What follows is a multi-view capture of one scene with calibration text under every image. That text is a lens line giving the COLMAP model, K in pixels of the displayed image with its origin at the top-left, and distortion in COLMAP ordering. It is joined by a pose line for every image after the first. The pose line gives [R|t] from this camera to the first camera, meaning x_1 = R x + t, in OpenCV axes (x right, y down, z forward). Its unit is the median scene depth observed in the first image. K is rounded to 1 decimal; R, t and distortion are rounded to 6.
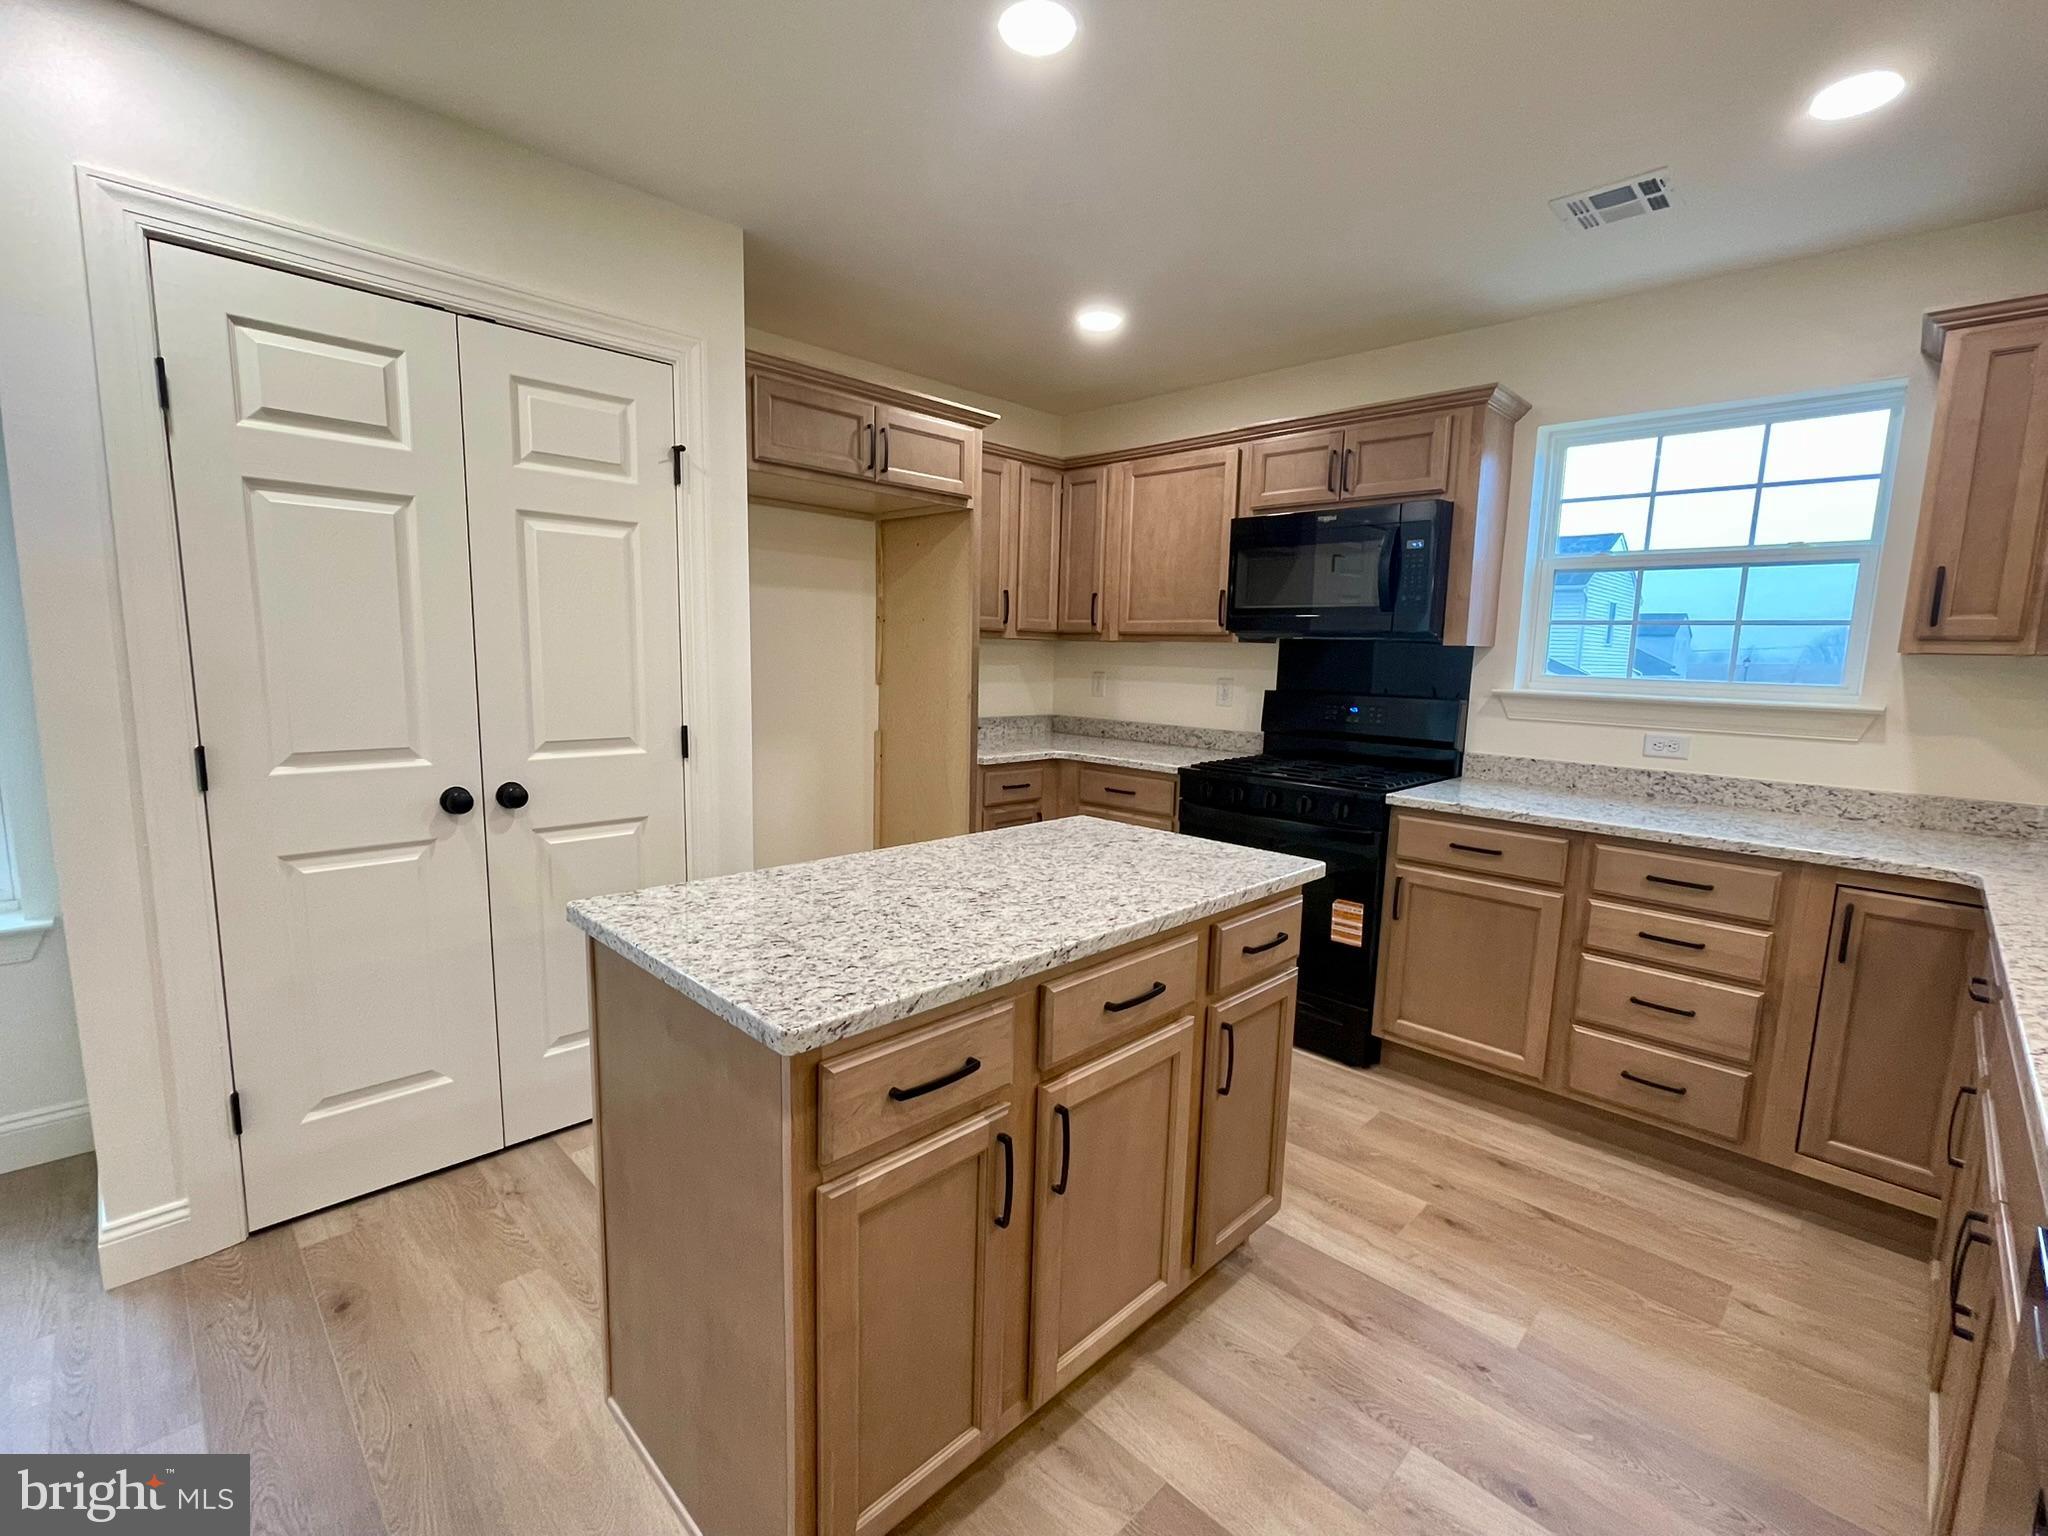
lens RADIAL K [[916.2, 0, 1024.0], [0, 916.2, 768.0], [0, 0, 1]] dist [-0.000817, -0.000327]
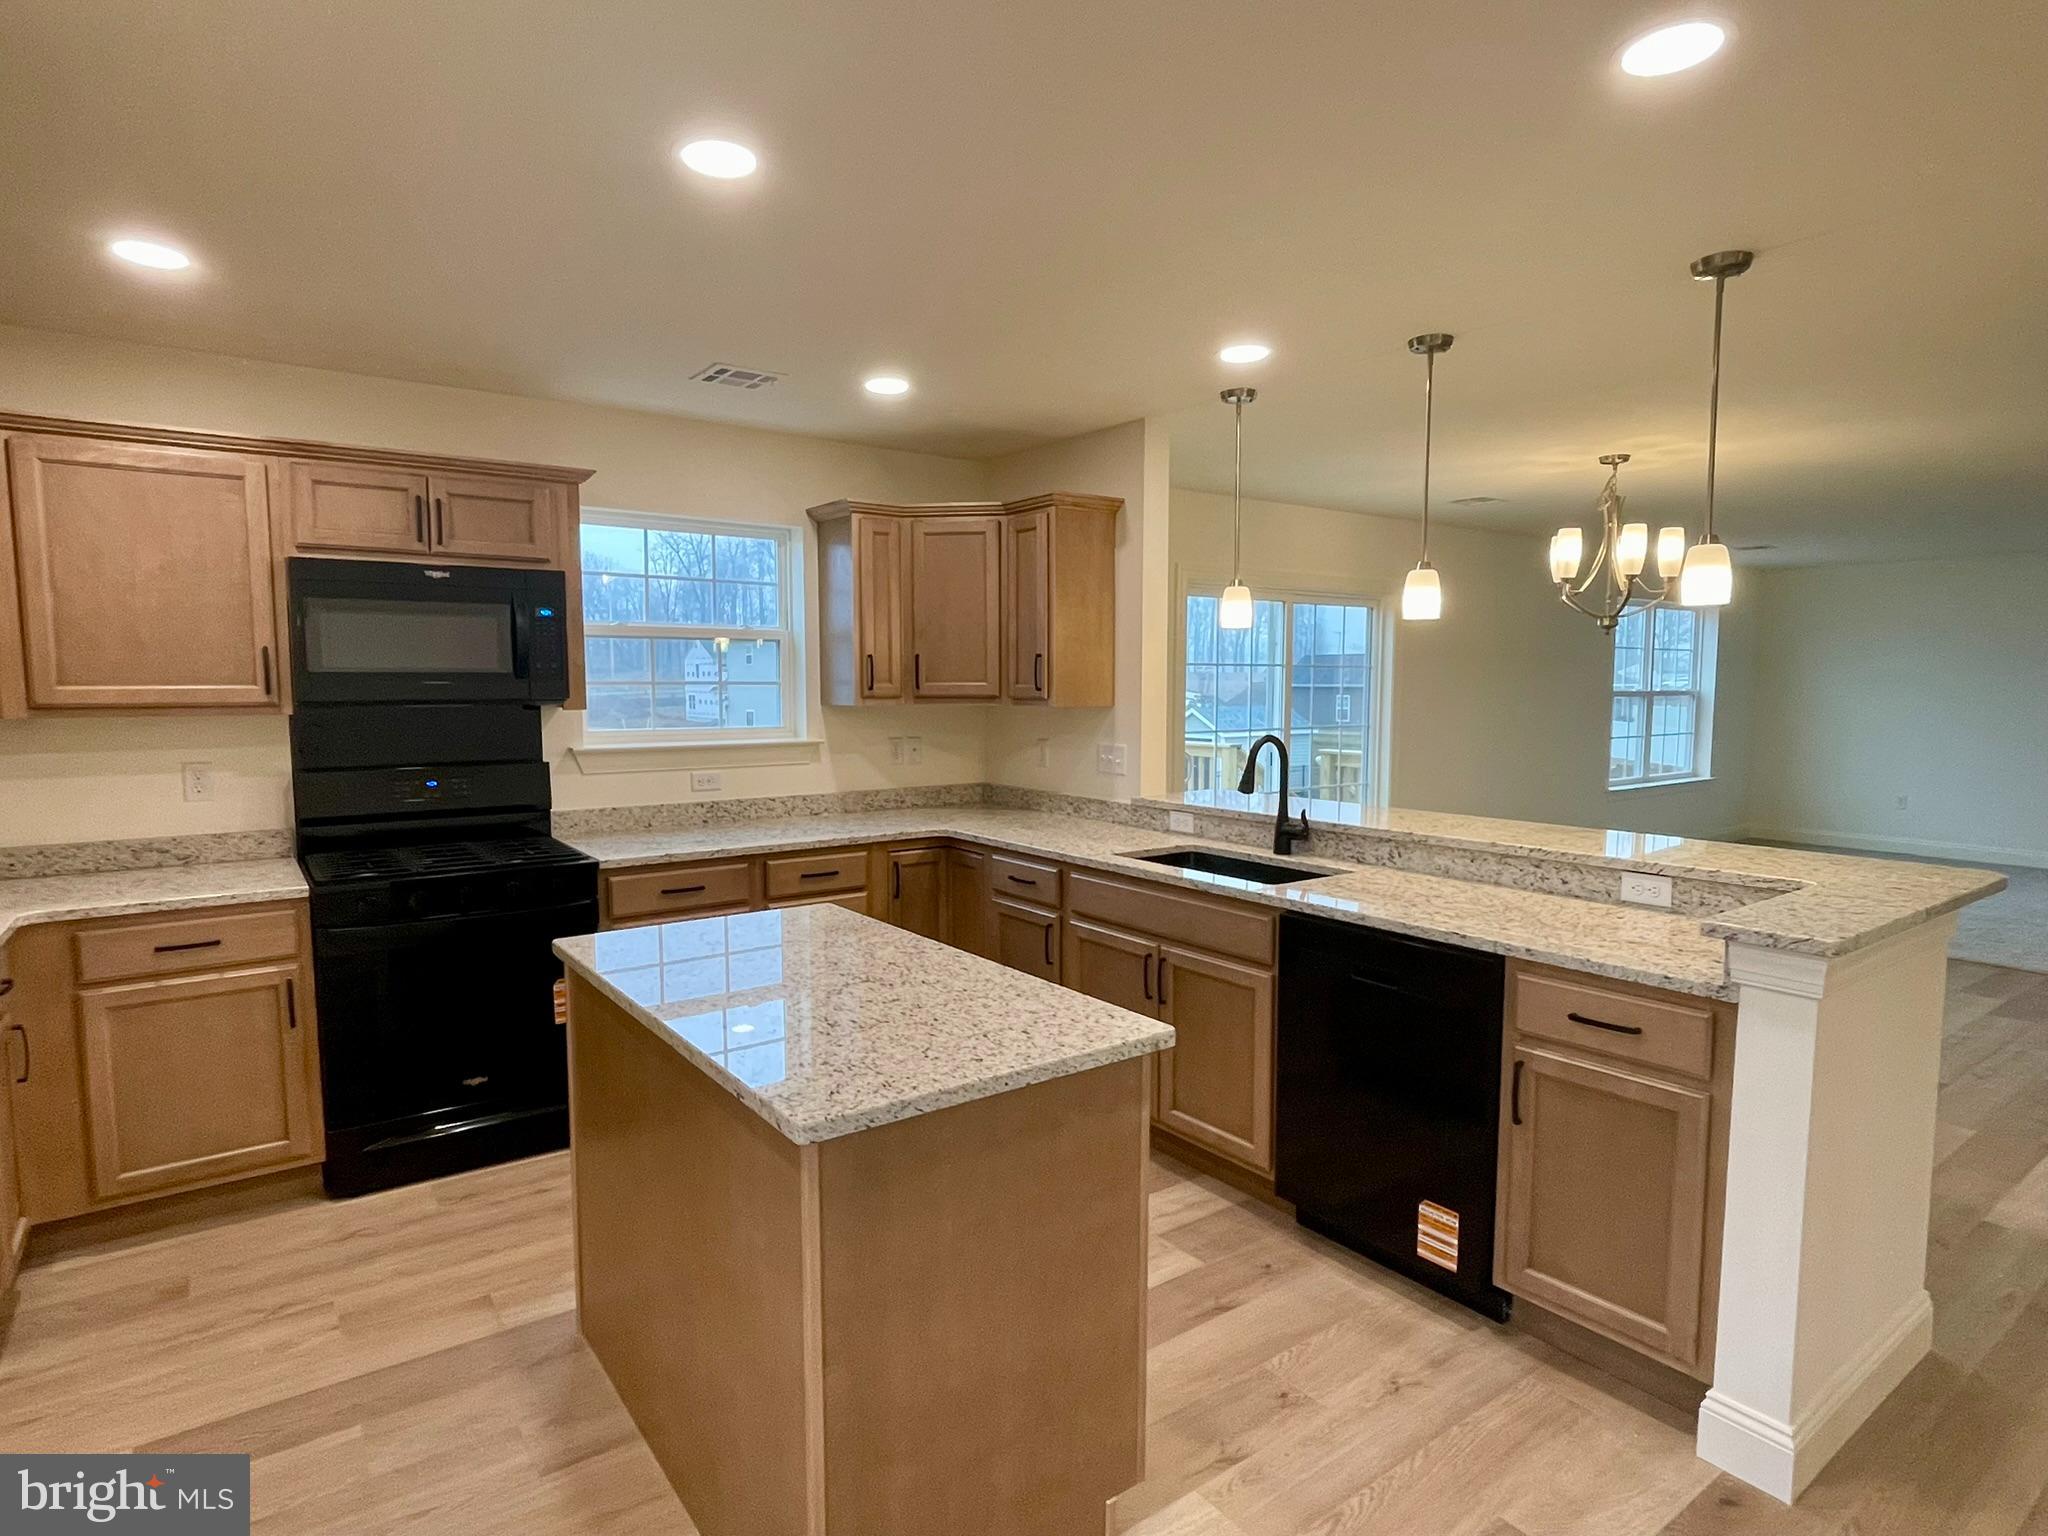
lens RADIAL K [[1102.5, 0, 1024.0], [0, 1102.5, 768.0], [0, 0, 1]] dist [0.018706, -0.000261]
pose [[0.150888, -0.105488, 0.982906, -0.851042], [0.130400, 0.987726, 0.085987, -0.135393], [-0.979912, 0.115197, 0.162792, 0.373561]]
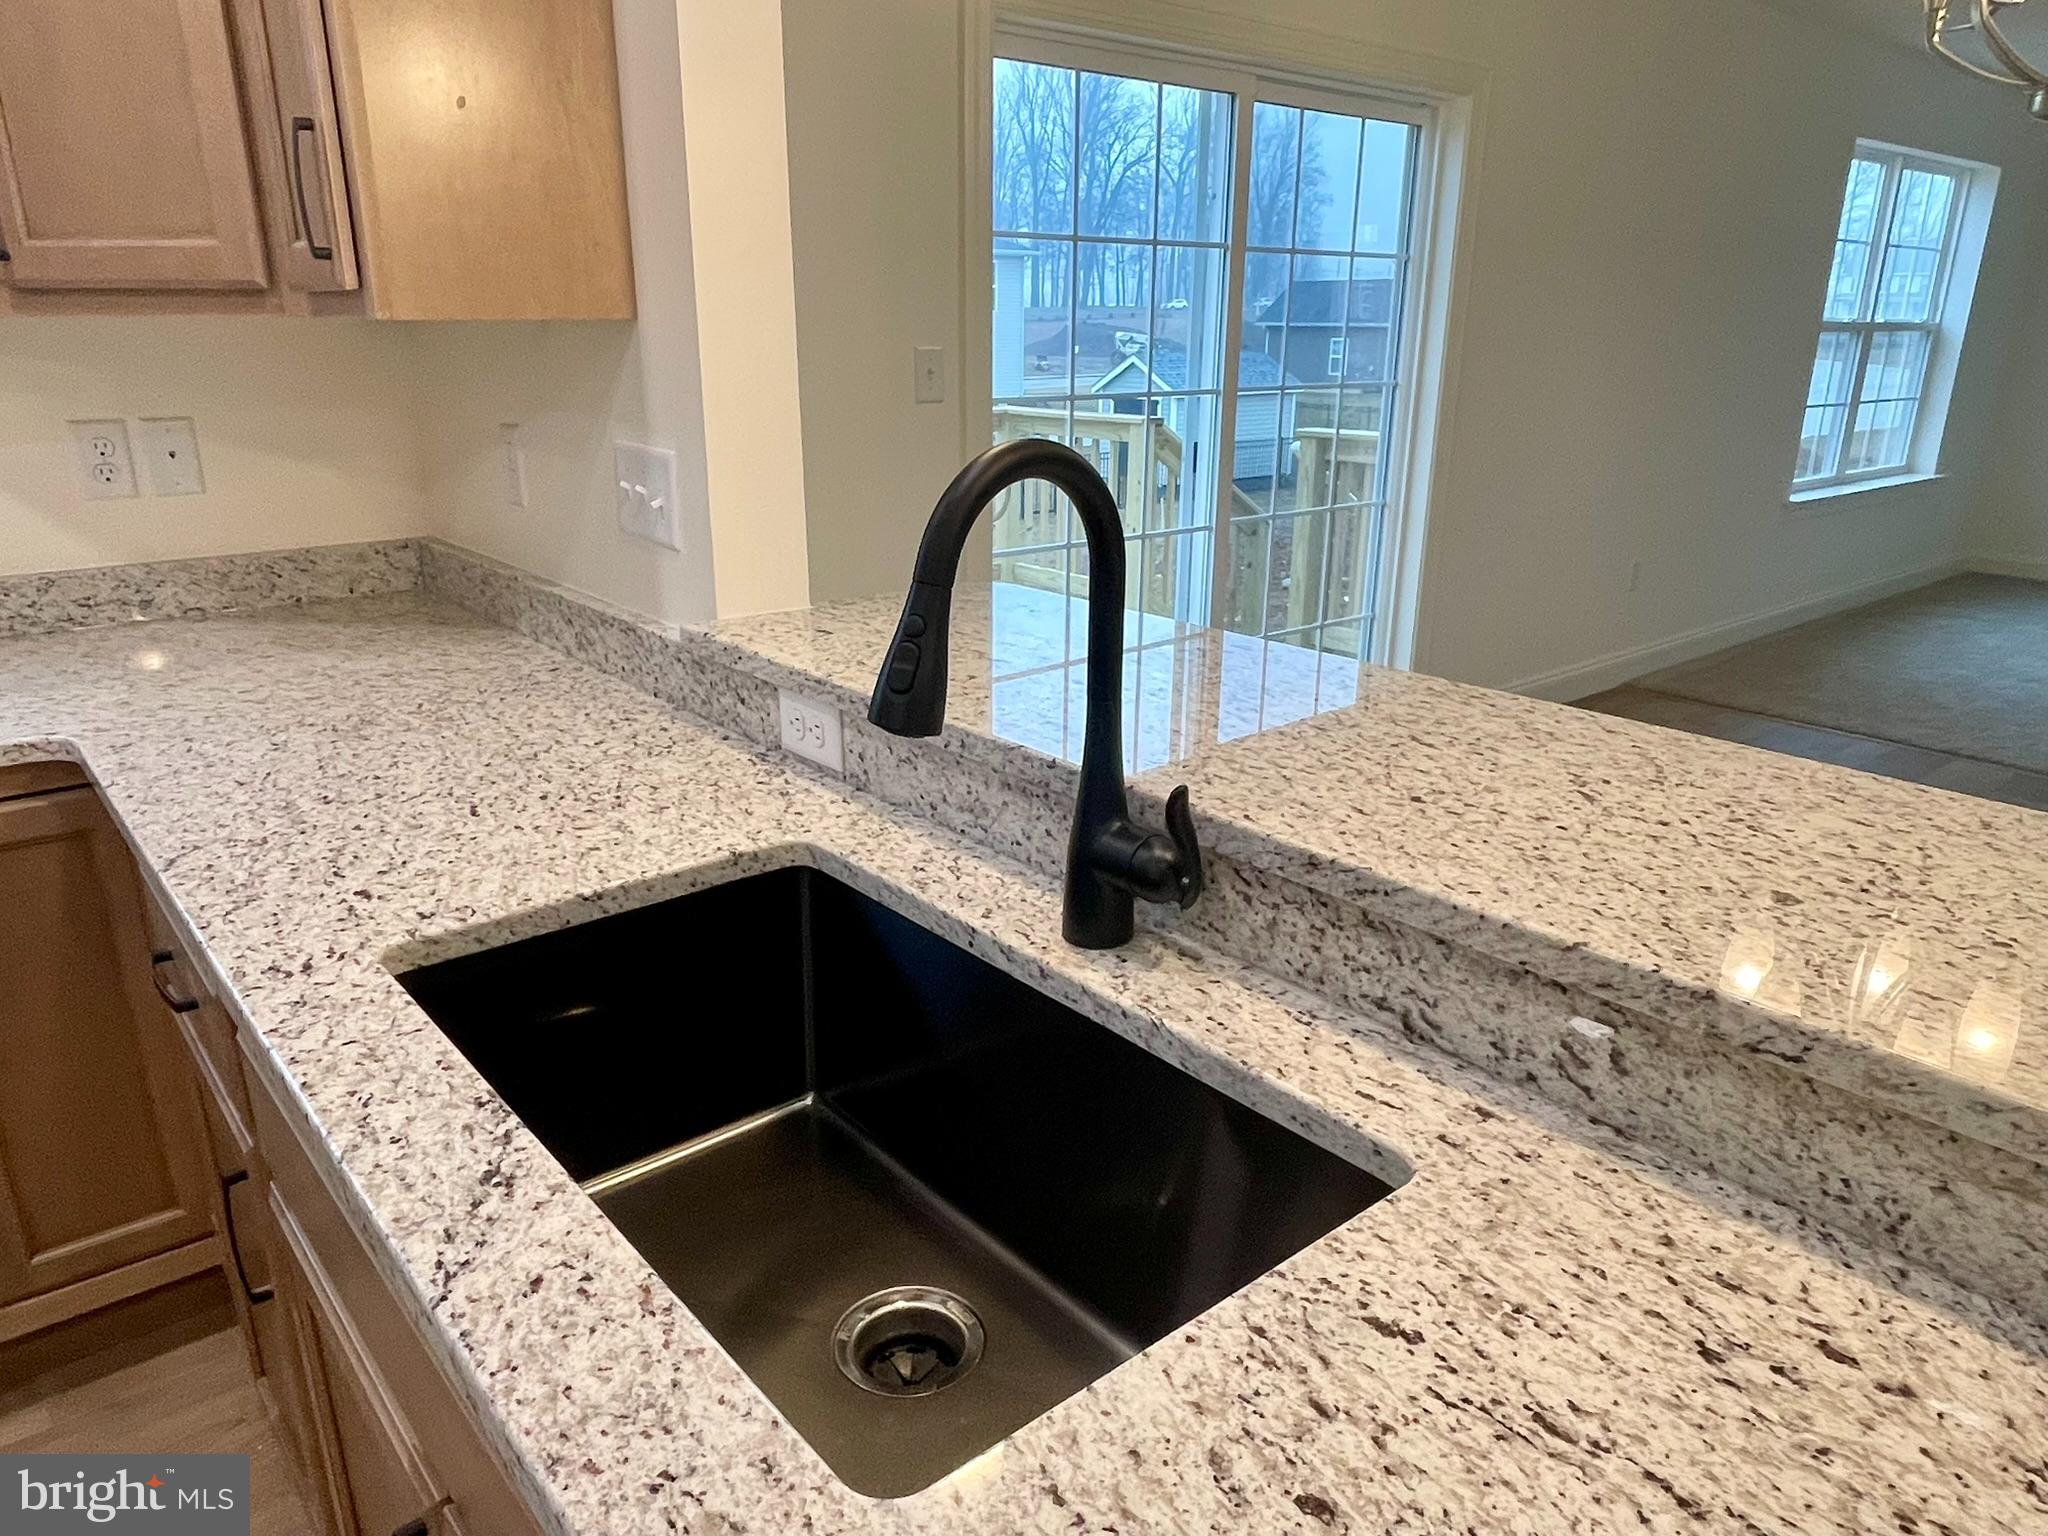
lens RADIAL K [[1361.9, 0, 1024.0], [0, 1361.9, 768.0], [0, 0, 1]] dist [-0.000421, -0.000288]
pose [[0.088461, -0.337853, 0.937033, 0.242361], [0.124172, 0.937123, 0.326163, -0.051120], [-0.988310, 0.087500, 0.124850, 0.251268]]
